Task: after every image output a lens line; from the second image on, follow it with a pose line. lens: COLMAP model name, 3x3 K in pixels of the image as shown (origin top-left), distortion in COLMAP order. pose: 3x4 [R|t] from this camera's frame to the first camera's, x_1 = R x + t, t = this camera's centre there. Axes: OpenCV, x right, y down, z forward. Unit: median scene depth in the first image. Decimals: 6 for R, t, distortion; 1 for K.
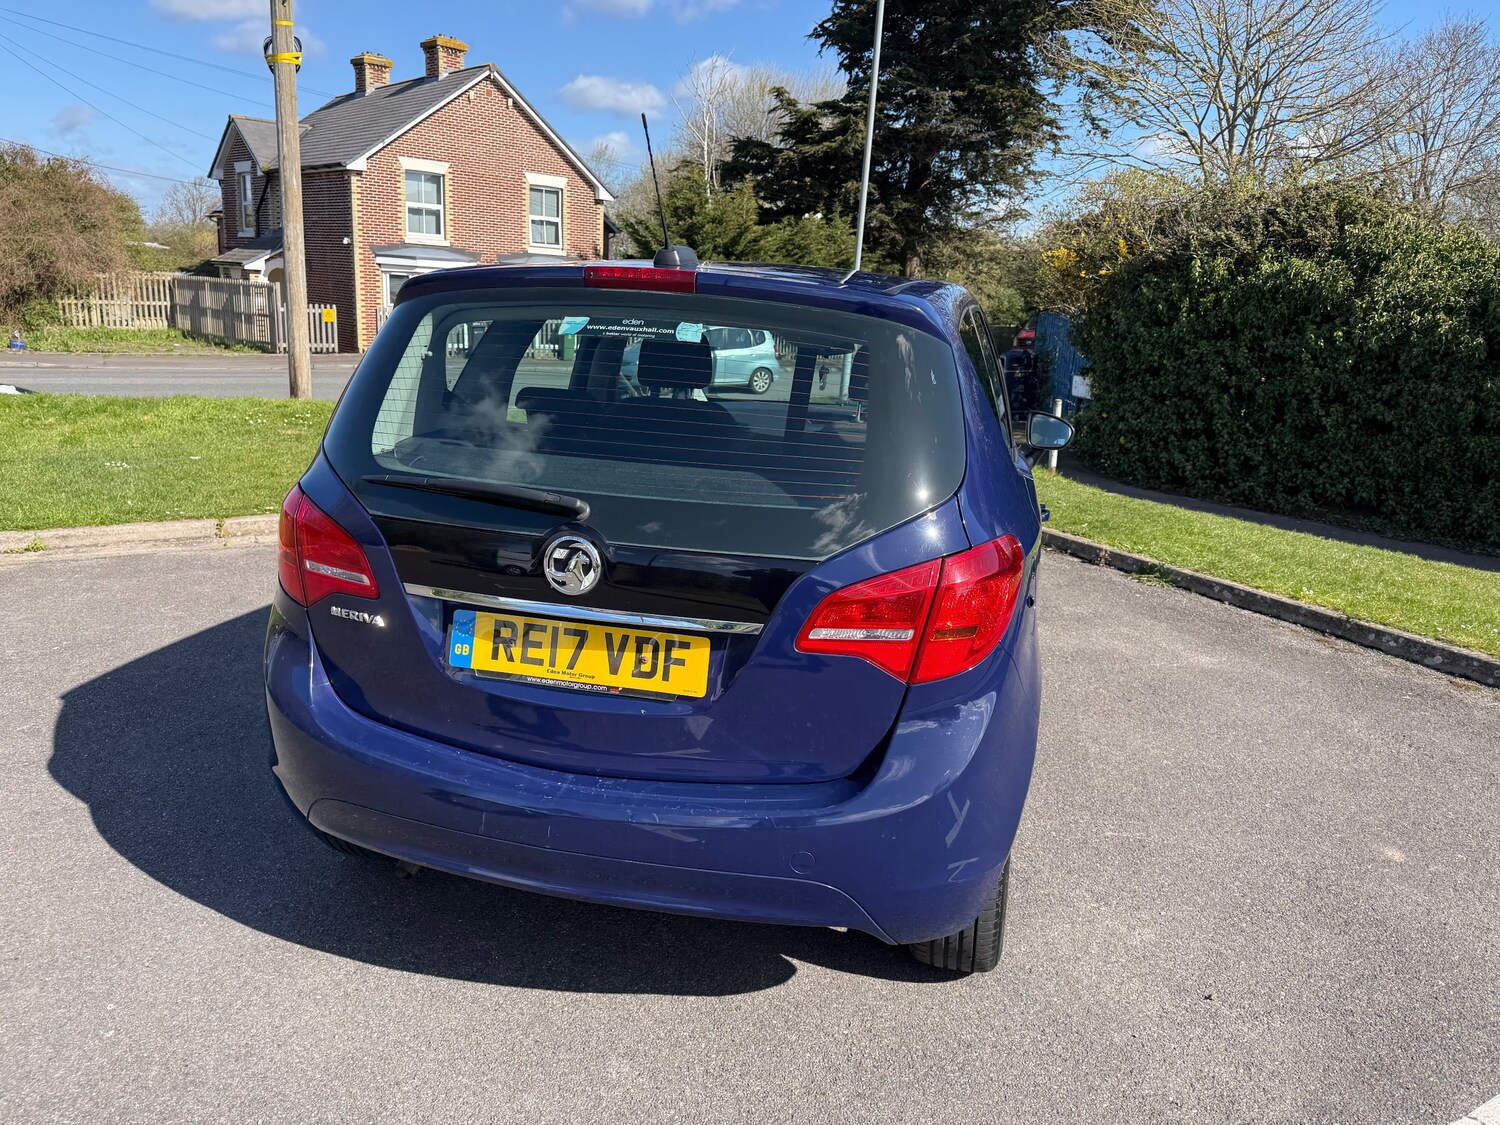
lens RADIAL K [[1055.9, 0, 749.6], [0, 1055.9, 561.0], [0, 0, 1]] dist [0.021919, -0.031317]
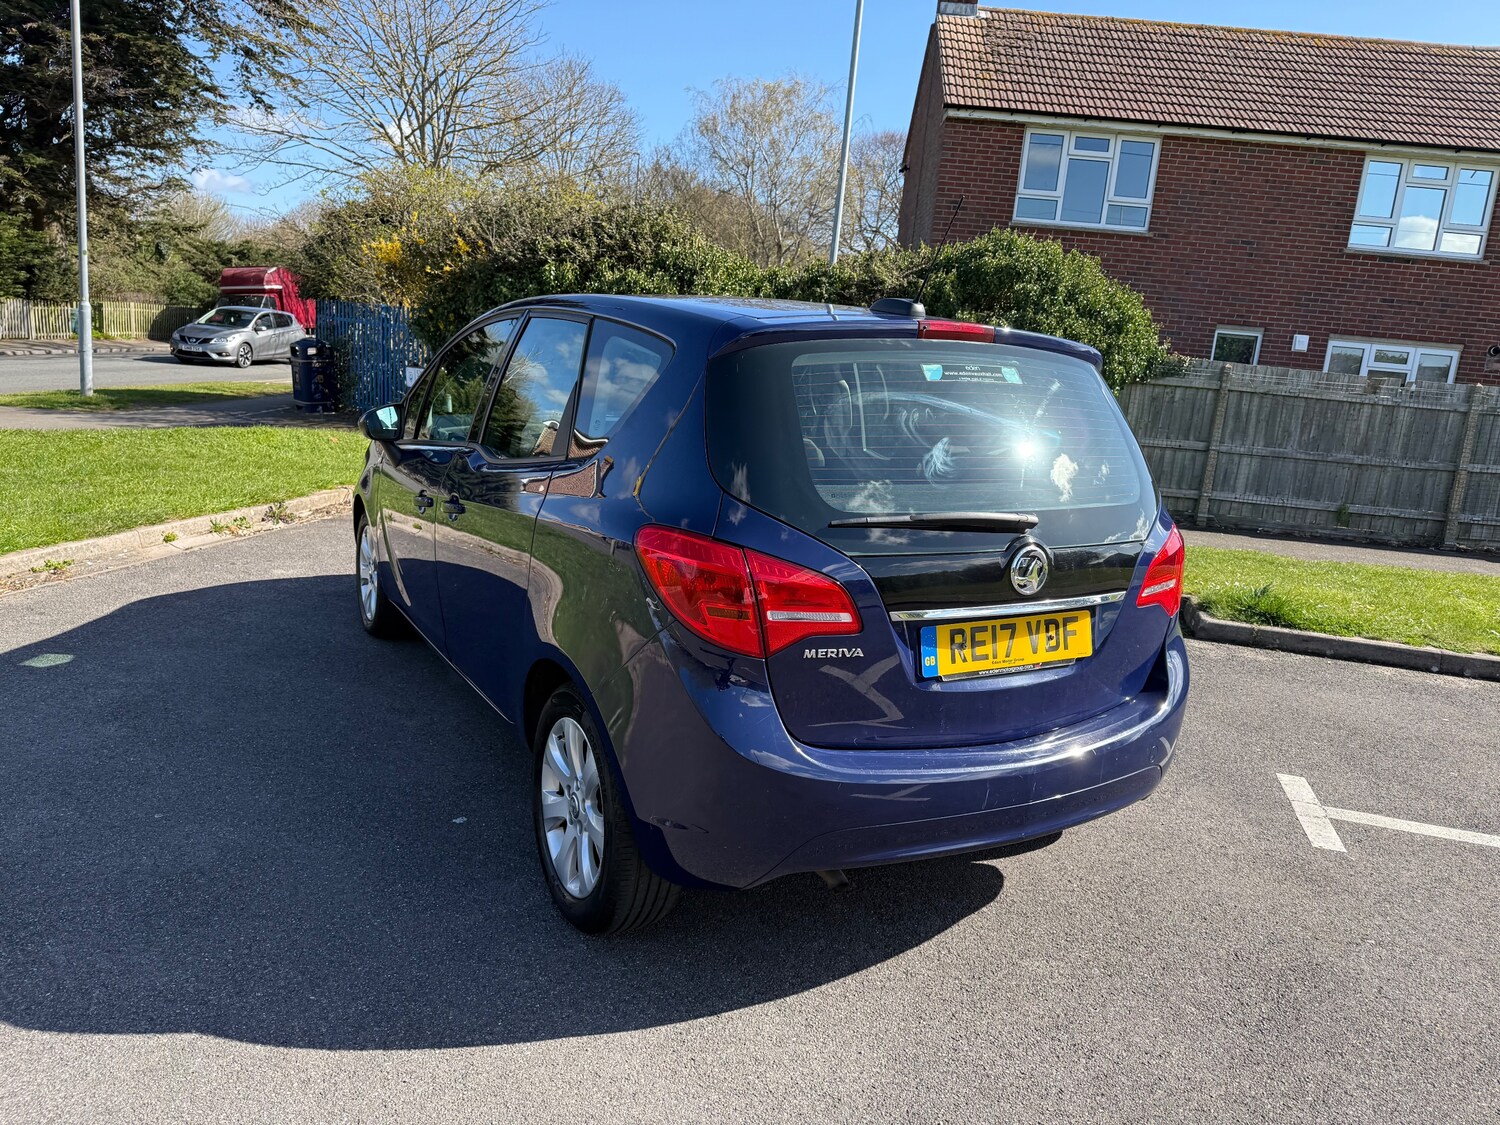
lens RADIAL K [[1055.5, 0, 751.6], [0, 1055.5, 559.8], [0, 0, 1]] dist [0.015480, -0.022854]
pose [[0.719124, -0.143042, 0.680000, -0.231509], [0.131741, 0.988901, 0.068700, -0.025389], [-0.682279, 0.040180, 0.729987, 0.059602]]
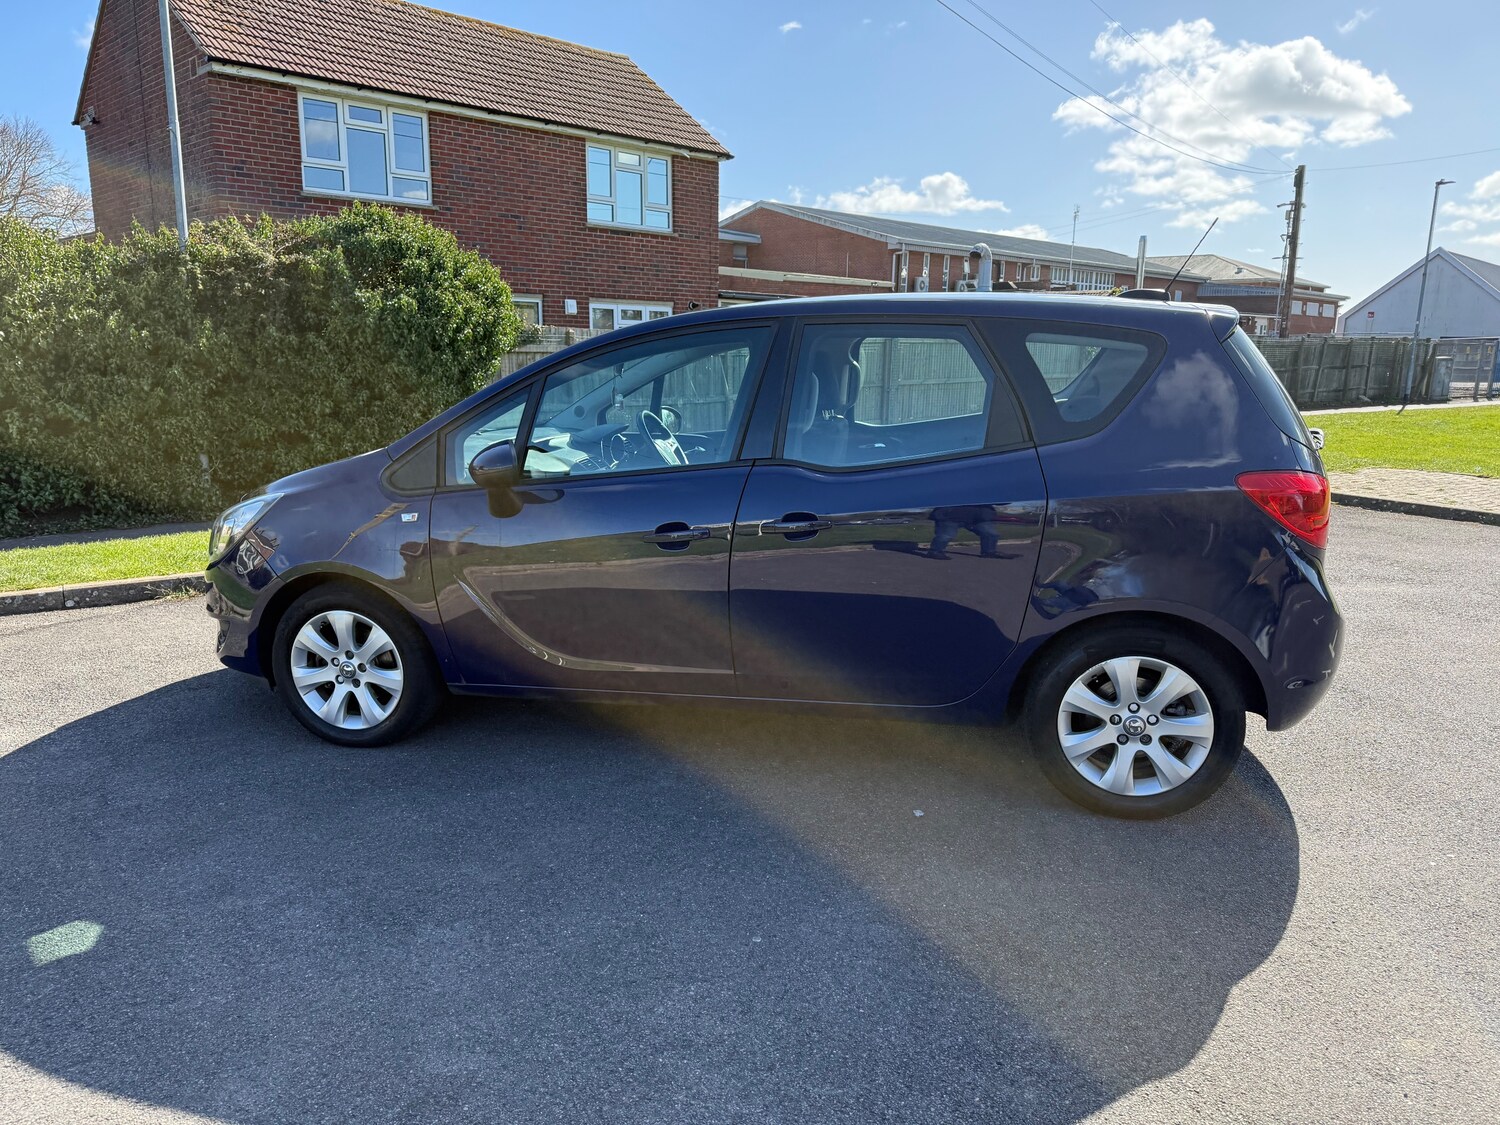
lens RADIAL K [[1055.5, 0, 751.6], [0, 1055.5, 559.8], [0, 0, 1]] dist [0.015480, -0.022854]
pose [[-0.030744, -0.256357, 0.966093, -0.378013], [0.237065, 0.937101, 0.256208, -0.104516], [-0.971007, 0.236903, 0.031963, 0.361454]]
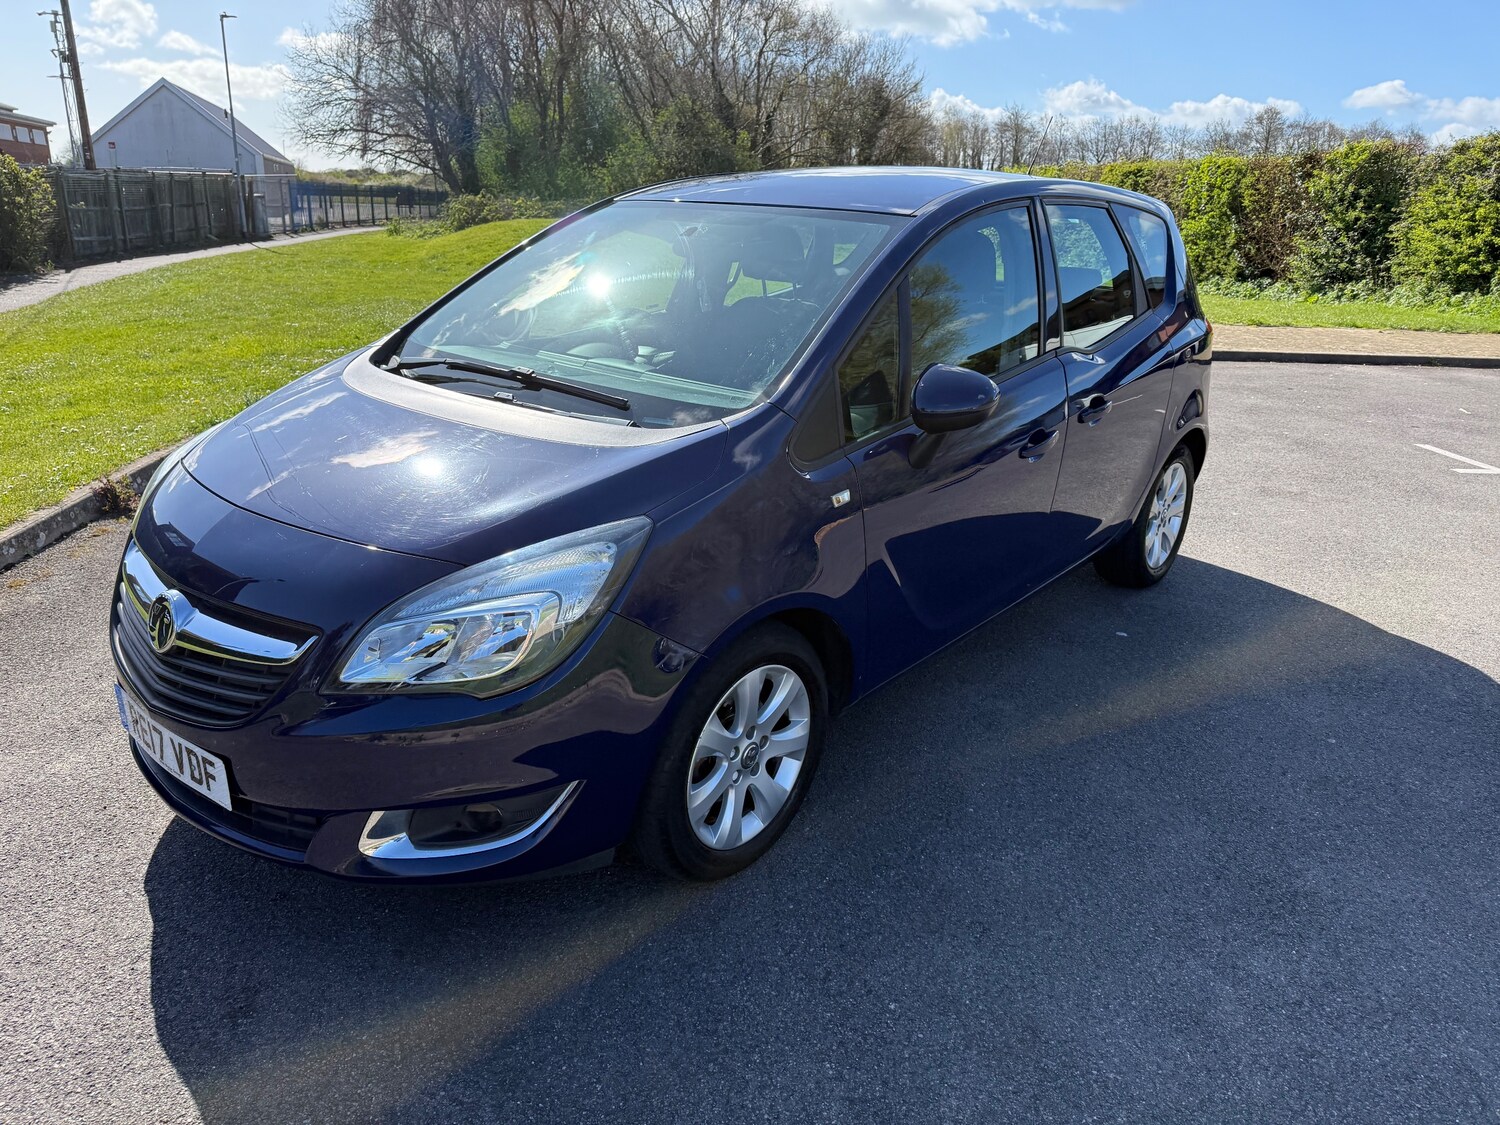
lens RADIAL K [[1054.6, 0, 749.9], [0, 1054.6, 544.5], [0, 0, 1]] dist [0.024783, -0.035153]
pose [[-0.895586, -0.214909, 0.389537, -0.117947], [0.029318, 0.845172, 0.533689, -0.171995], [-0.443921, 0.489385, -0.750624, 0.663892]]
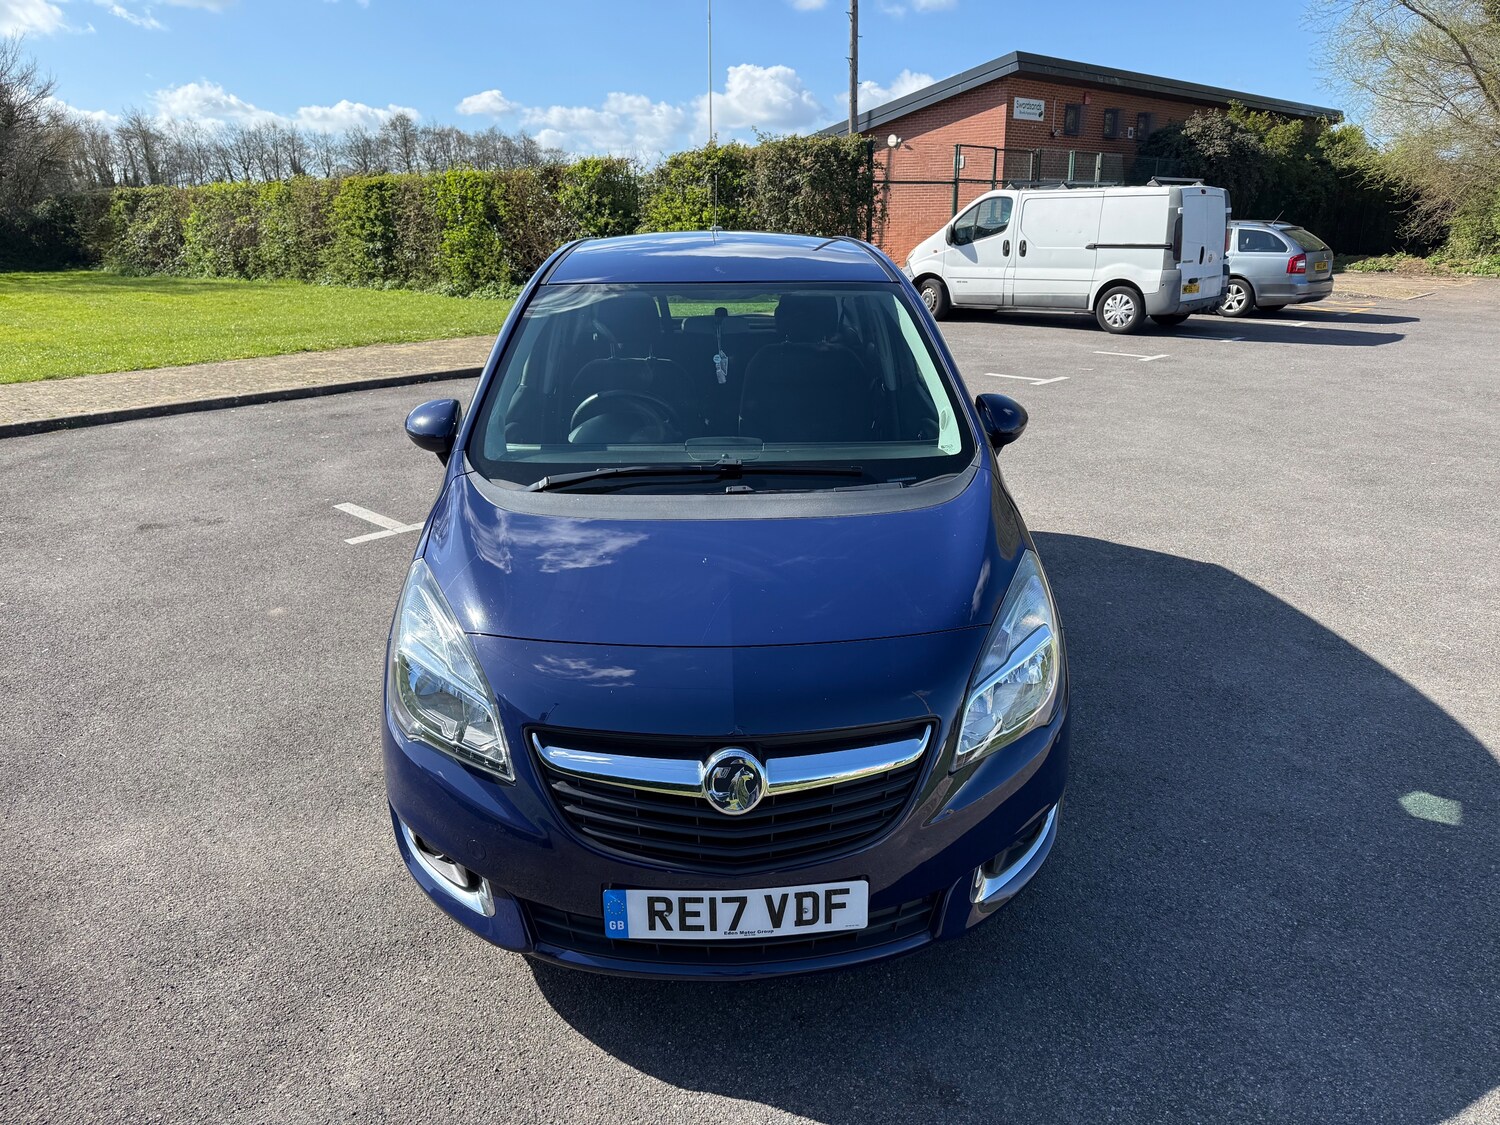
lens RADIAL K [[1050.1, 0, 749.5], [0, 1050.1, 537.3], [0, 0, 1]] dist [0.027514, -0.037052]
pose [[-0.963497, 0.040370, -0.264659, 0.104051], [-0.101287, 0.860118, 0.499938, -0.189729], [0.247821, 0.508495, -0.824632, 0.705608]]
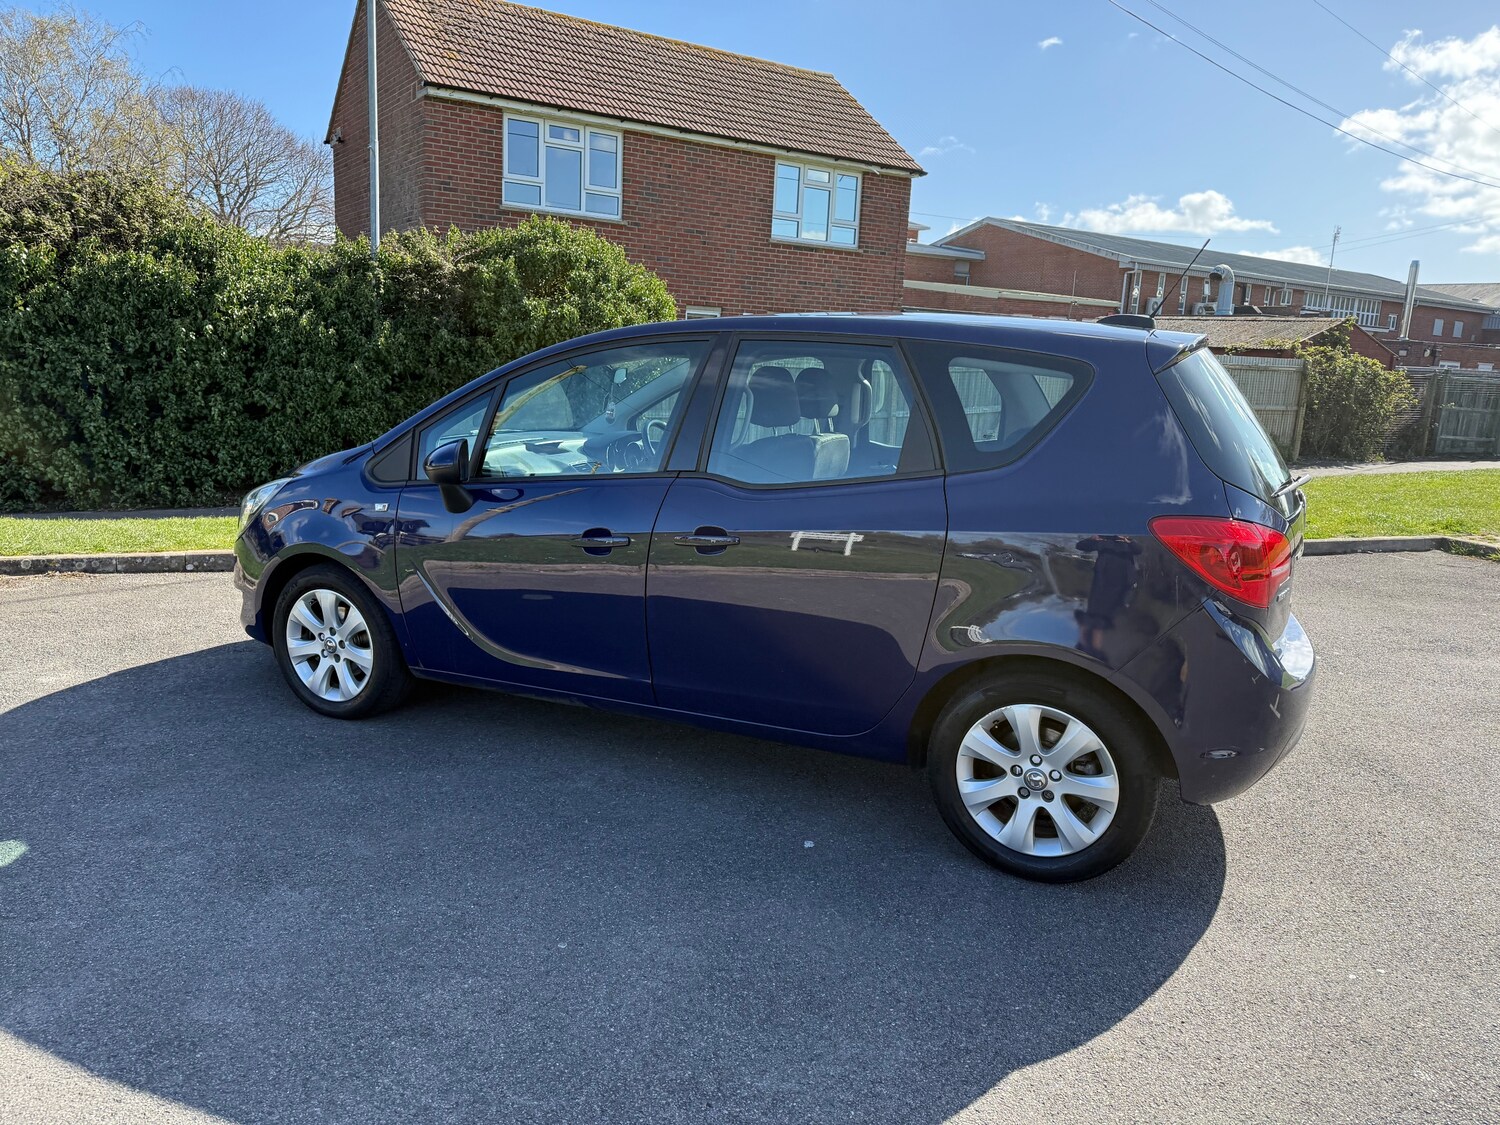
lens RADIAL K [[1053.5, 0, 748.9], [0, 1053.5, 554.9], [0, 0, 1]] dist [0.026077, -0.034344]
pose [[0.183947, -0.233114, 0.954893, -0.369857], [0.210371, 0.958297, 0.193420, -0.084291], [-0.960160, 0.165303, 0.225316, 0.276039]]
